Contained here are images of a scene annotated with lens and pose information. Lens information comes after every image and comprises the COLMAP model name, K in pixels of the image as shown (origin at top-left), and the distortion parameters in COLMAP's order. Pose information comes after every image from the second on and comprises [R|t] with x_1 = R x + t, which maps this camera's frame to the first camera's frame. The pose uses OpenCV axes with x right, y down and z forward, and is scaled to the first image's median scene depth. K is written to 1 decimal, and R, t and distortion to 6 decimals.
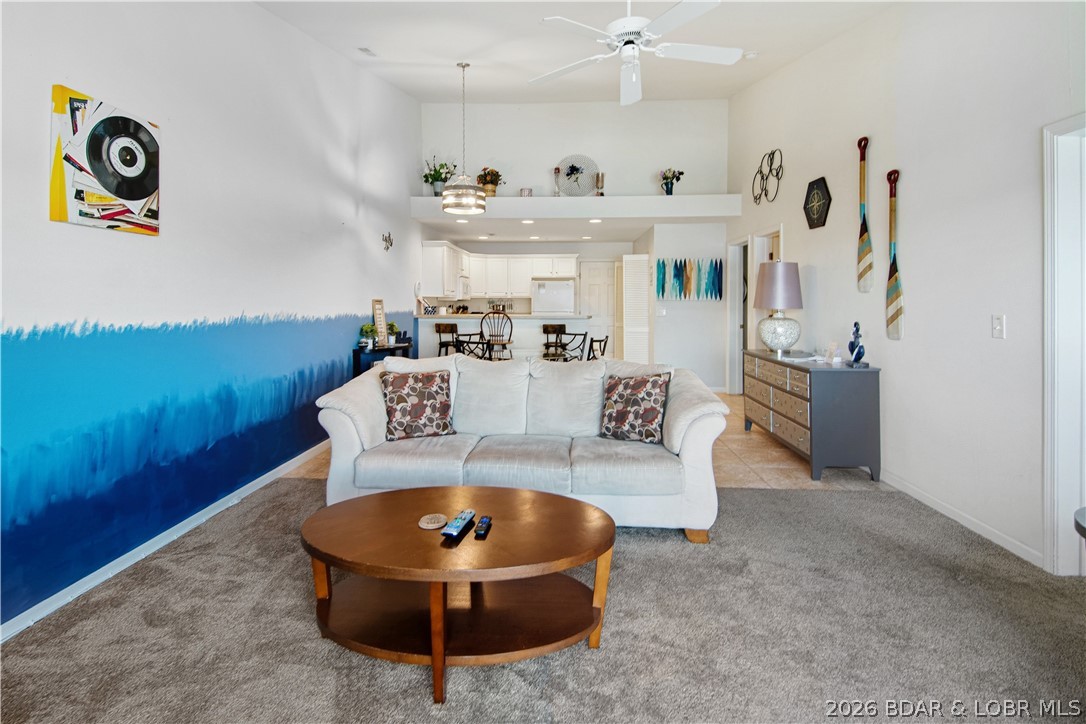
lens RADIAL K [[542.0, 0, 538.2], [0, 542.0, 300.6], [0, 0, 1]] dist [-0.002114, -0.000989]
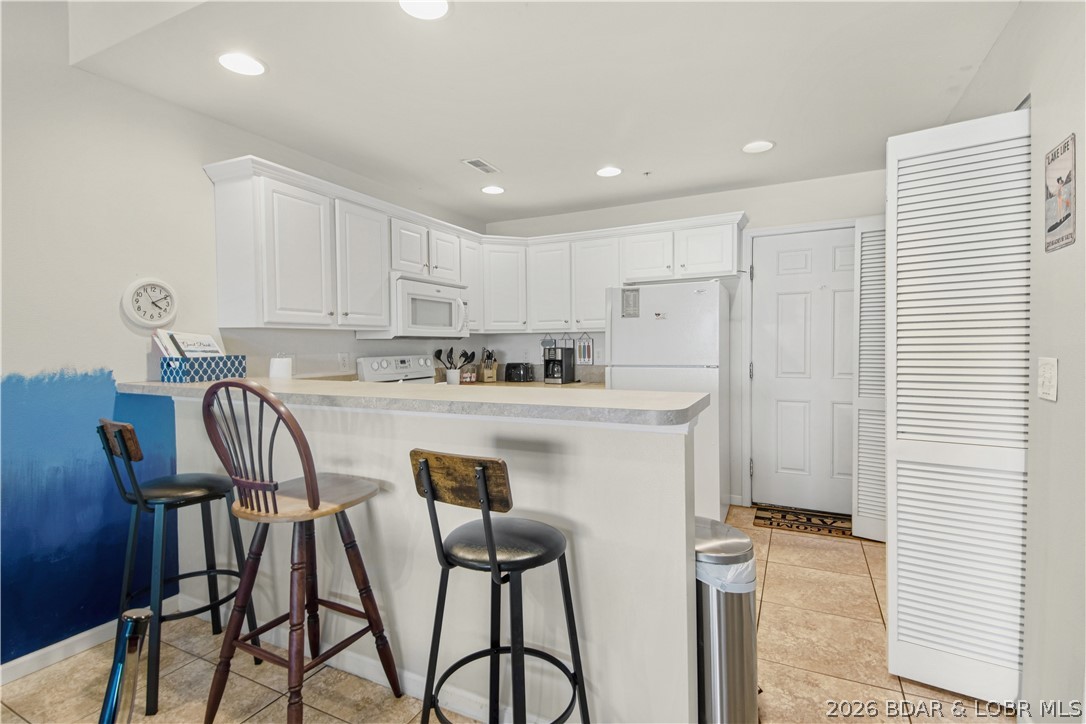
lens RADIAL K [[519.1, 0, 539.0], [0, 519.1, 362.9], [0, 0, 1]] dist [0.041499, -0.000404]
pose [[0.915758, 0.005436, -0.401694, 0.151767], [0.010974, 0.999197, 0.038540, 0.005867], [0.401581, -0.039702, 0.914963, 0.995079]]
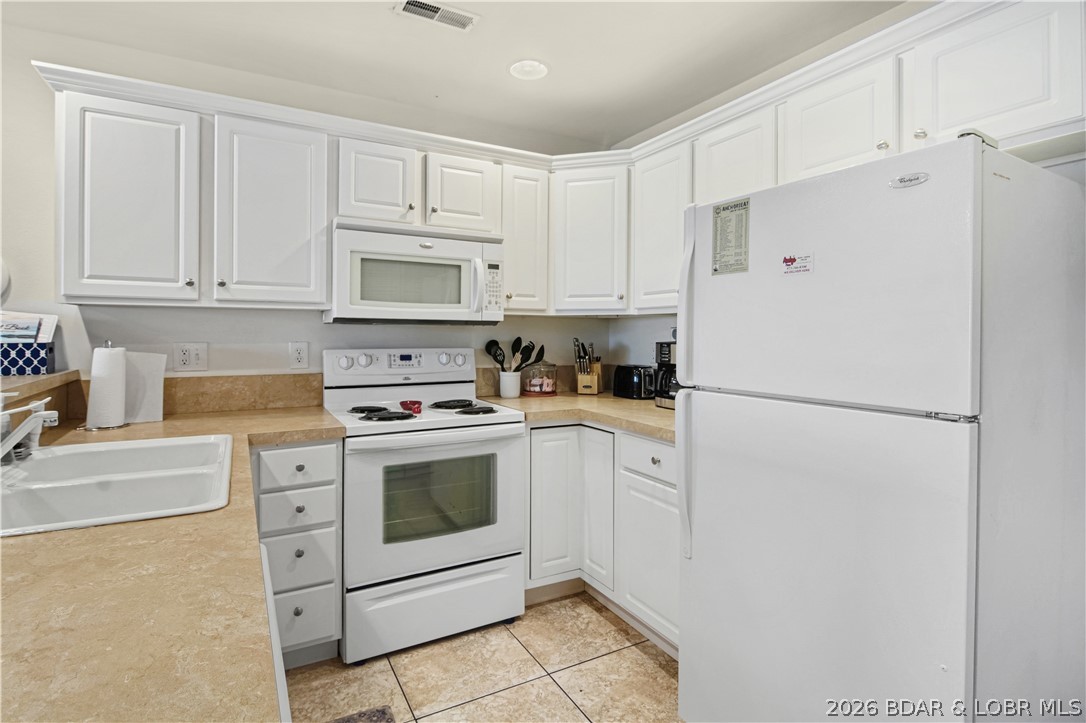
lens RADIAL K [[541.0, 0, 539.0], [0, 541.0, 333.7], [0, 0, 1]] dist [-0.007689, -0.001507]
pose [[0.524696, 0.003509, -0.851283, 0.178198], [-0.004367, 0.999989, 0.001431, 0.006773], [0.851279, 0.002967, 0.524706, 1.368573]]
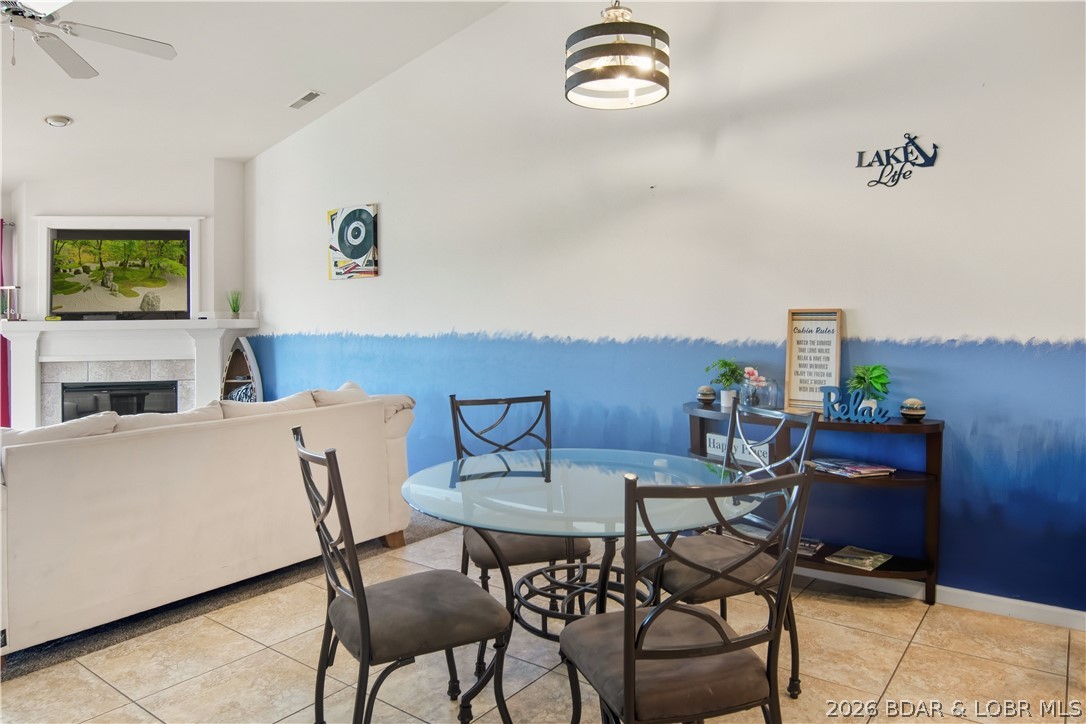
lens RADIAL K [[719.0, 0, 539.0], [0, 719.0, 306.3], [0, 0, 1]] dist [-0.004749, -0.005613]
pose [[-0.559122, -0.012909, -0.828985, 0.314151], [0.010793, 0.999681, -0.022846, 0.006698], [0.829015, -0.021721, -0.558804, 1.122536]]
